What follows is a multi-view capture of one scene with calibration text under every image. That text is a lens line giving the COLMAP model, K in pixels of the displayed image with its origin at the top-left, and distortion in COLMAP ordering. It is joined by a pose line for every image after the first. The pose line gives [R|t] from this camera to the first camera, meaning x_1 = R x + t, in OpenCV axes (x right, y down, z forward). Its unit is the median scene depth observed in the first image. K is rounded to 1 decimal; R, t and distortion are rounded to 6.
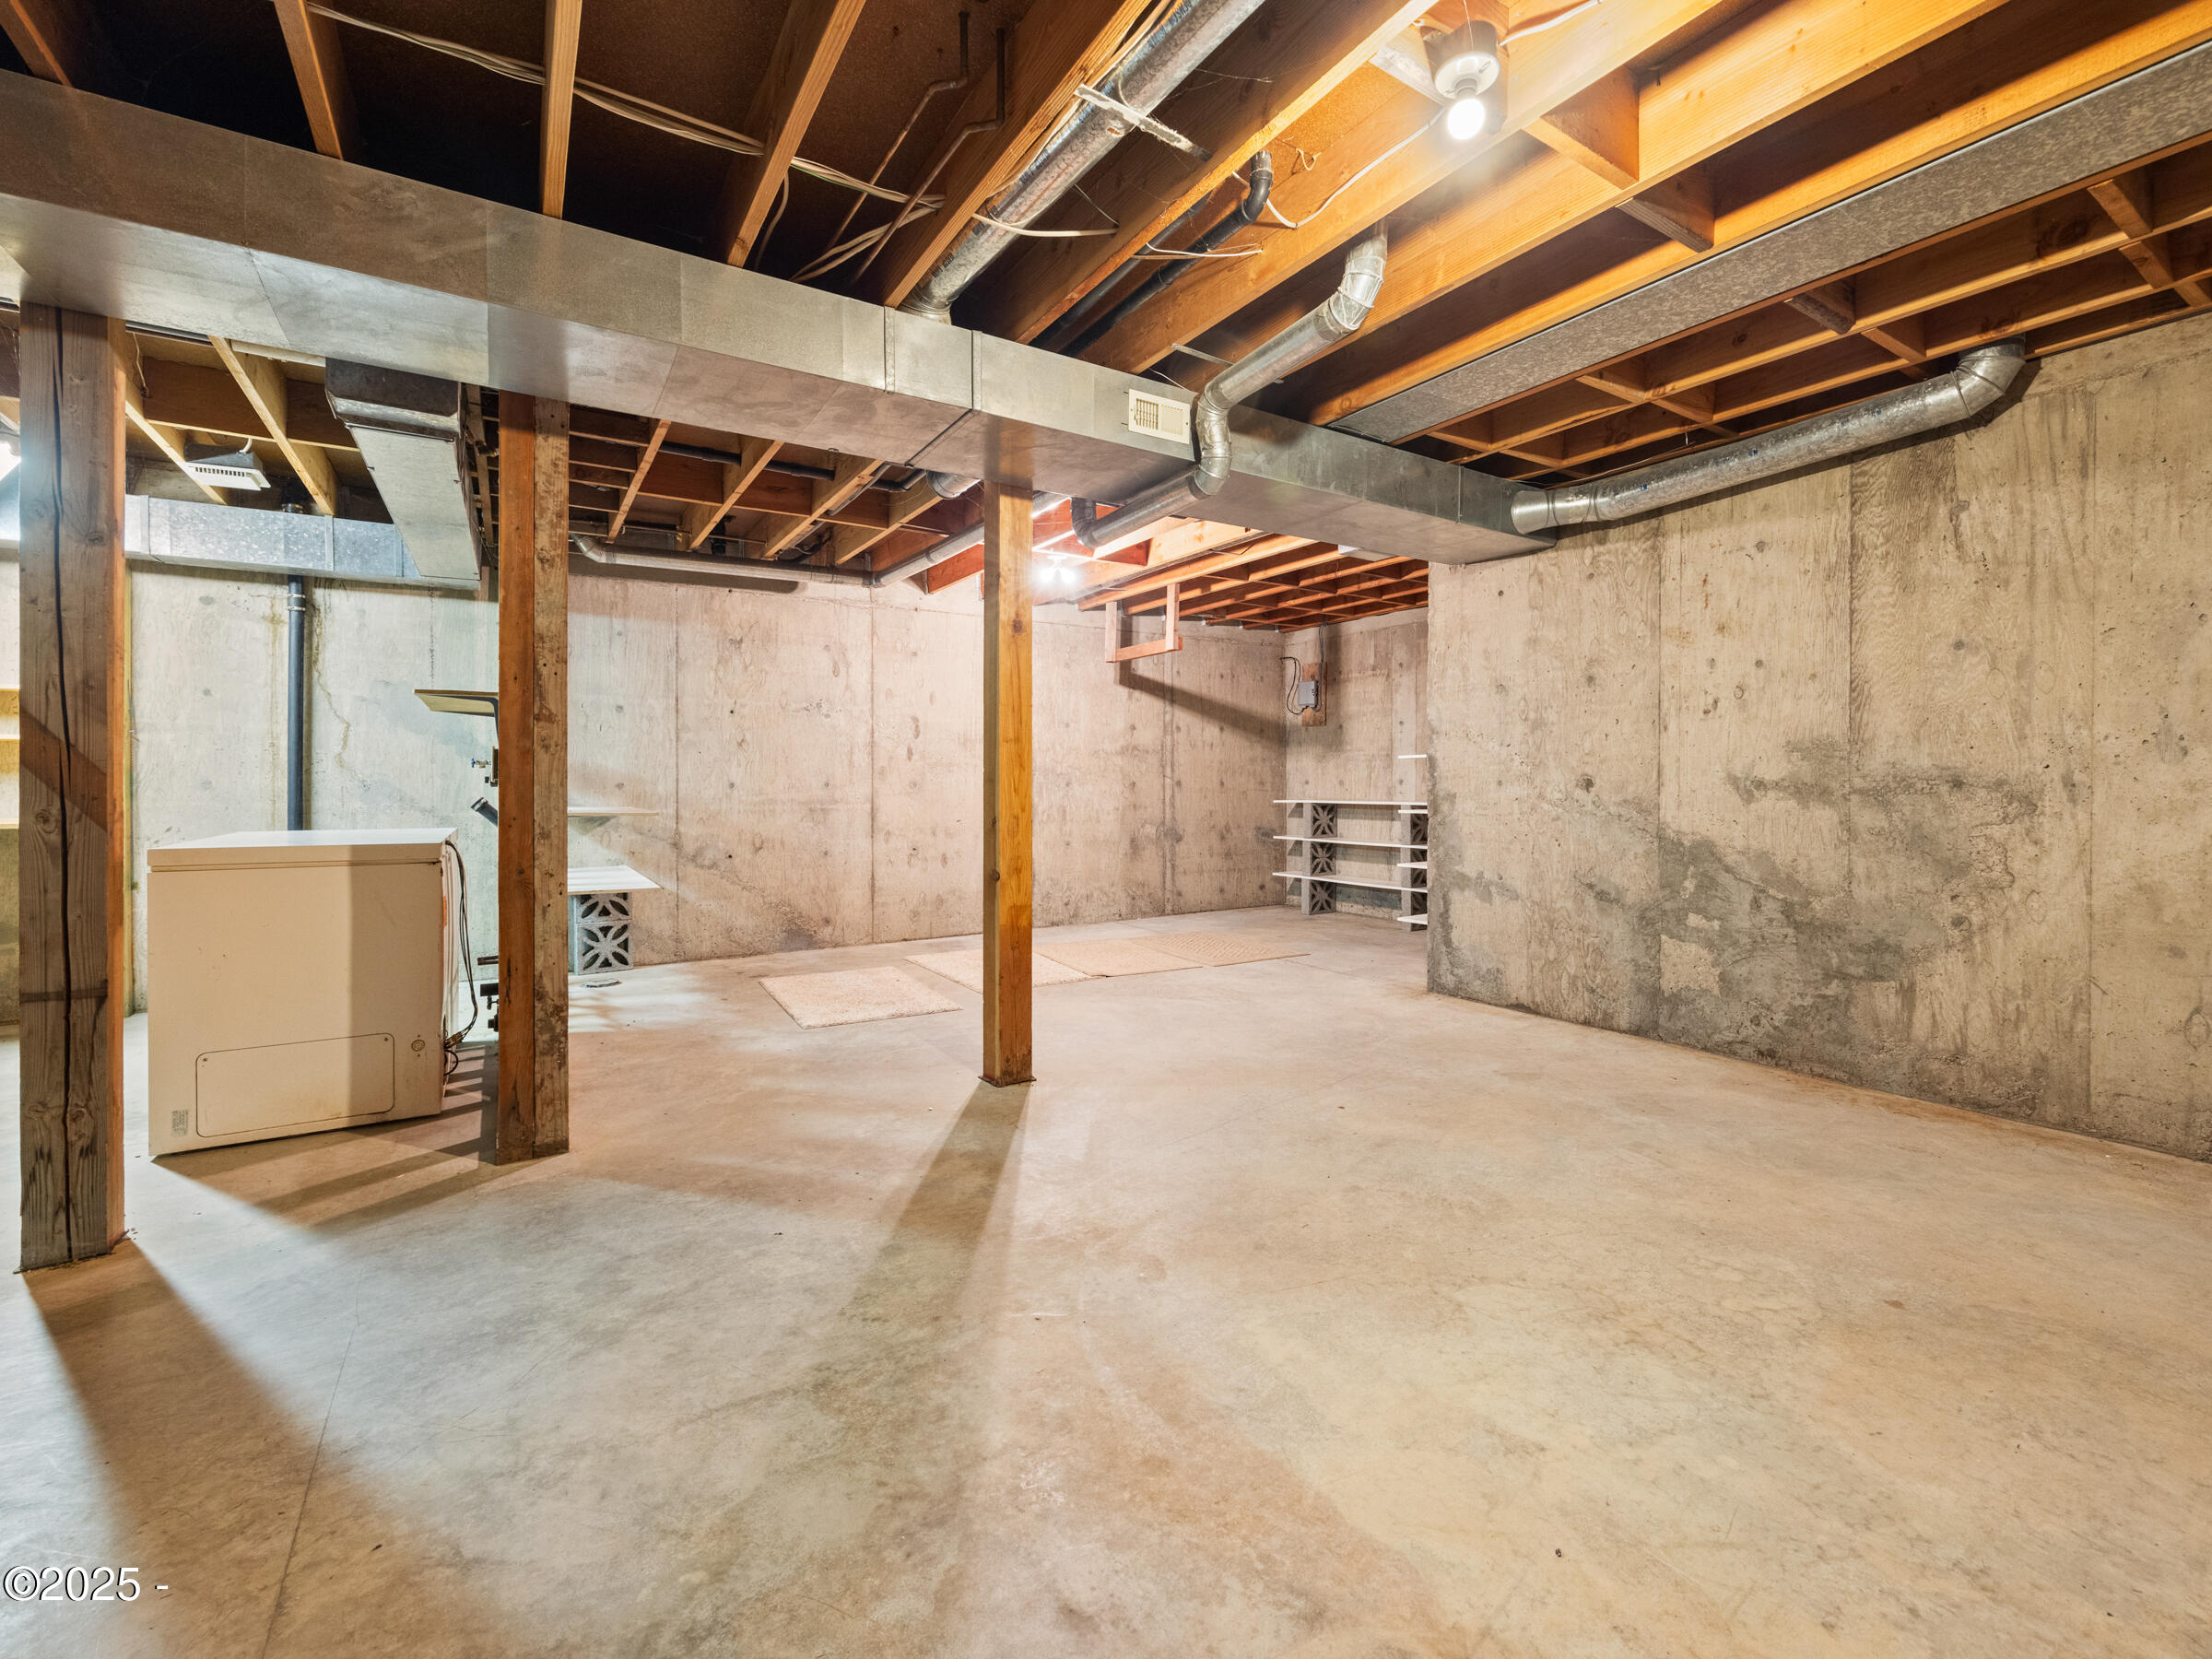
lens RADIAL K [[963.1, 0, 1112.9], [0, 963.1, 802.6], [0, 0, 1]] dist [-0.000386, 0.000084]
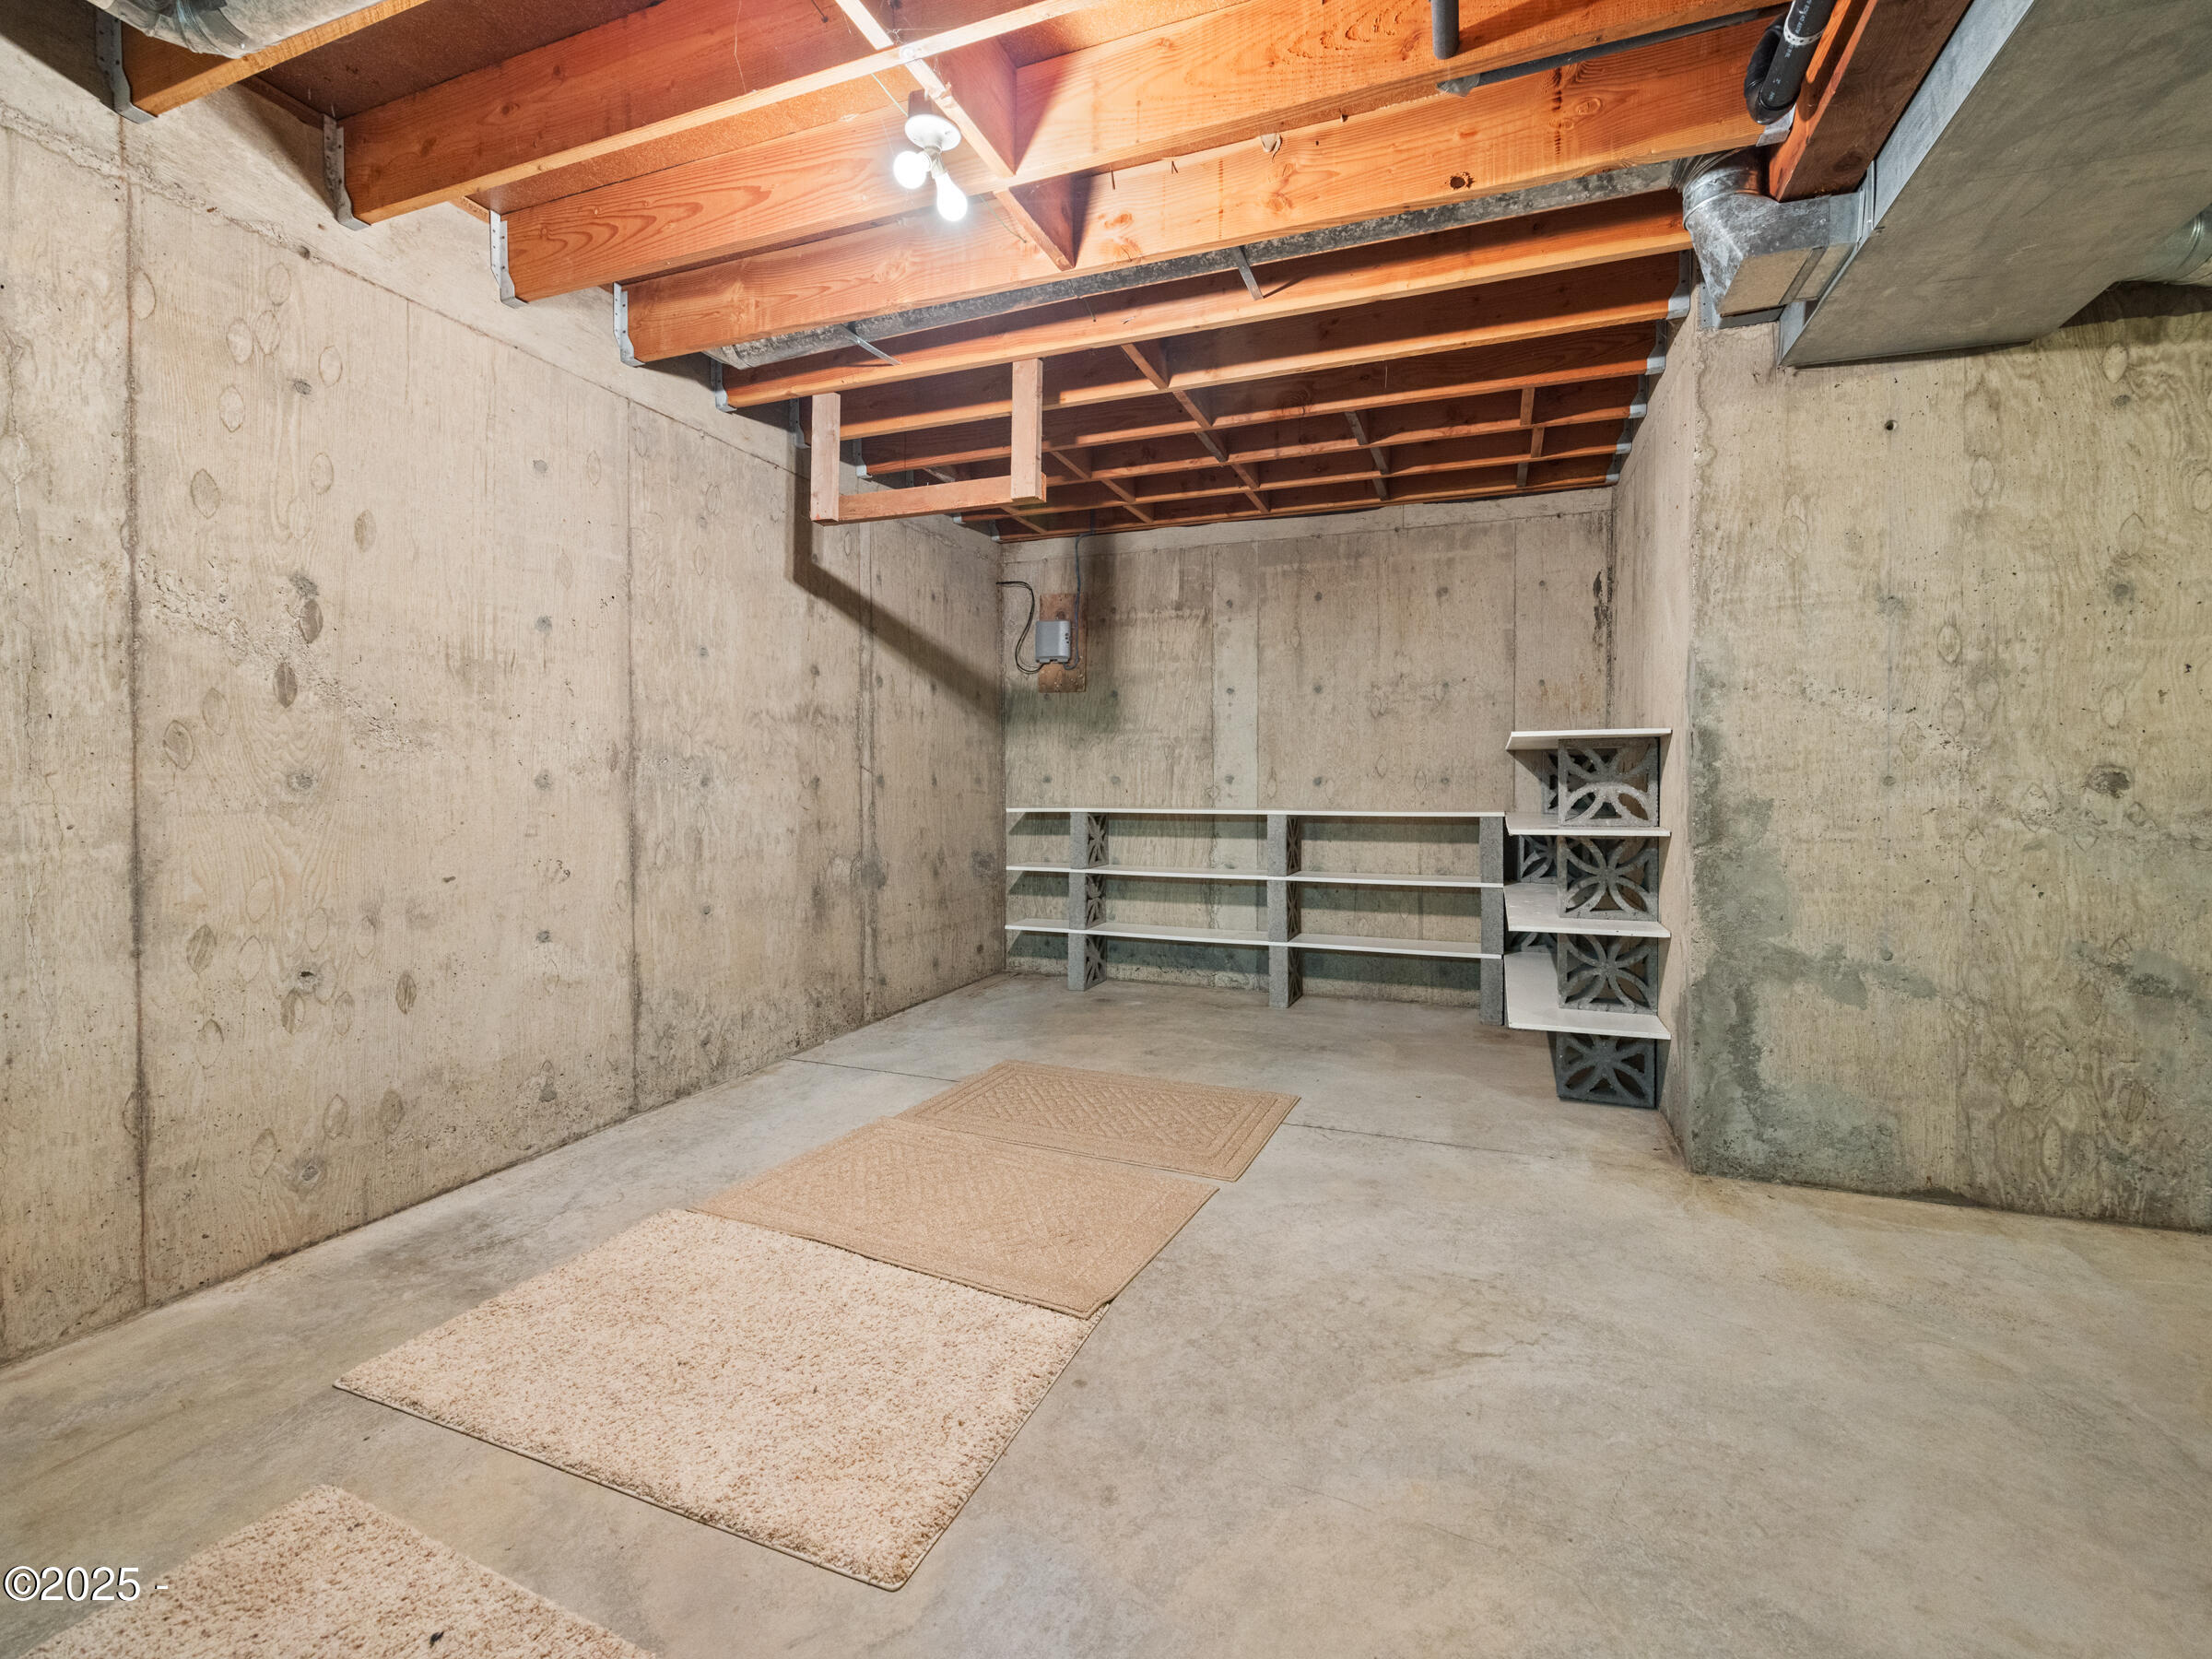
lens RADIAL K [[963.1, 0, 1112.9], [0, 963.1, 802.6], [0, 0, 1]] dist [-0.000386, 0.000084]
pose [[0.801483, -0.010064, 0.597933, -0.166267], [0.009580, 0.999946, 0.003990, -0.008908], [-0.597941, 0.002530, 0.801536, 0.520437]]
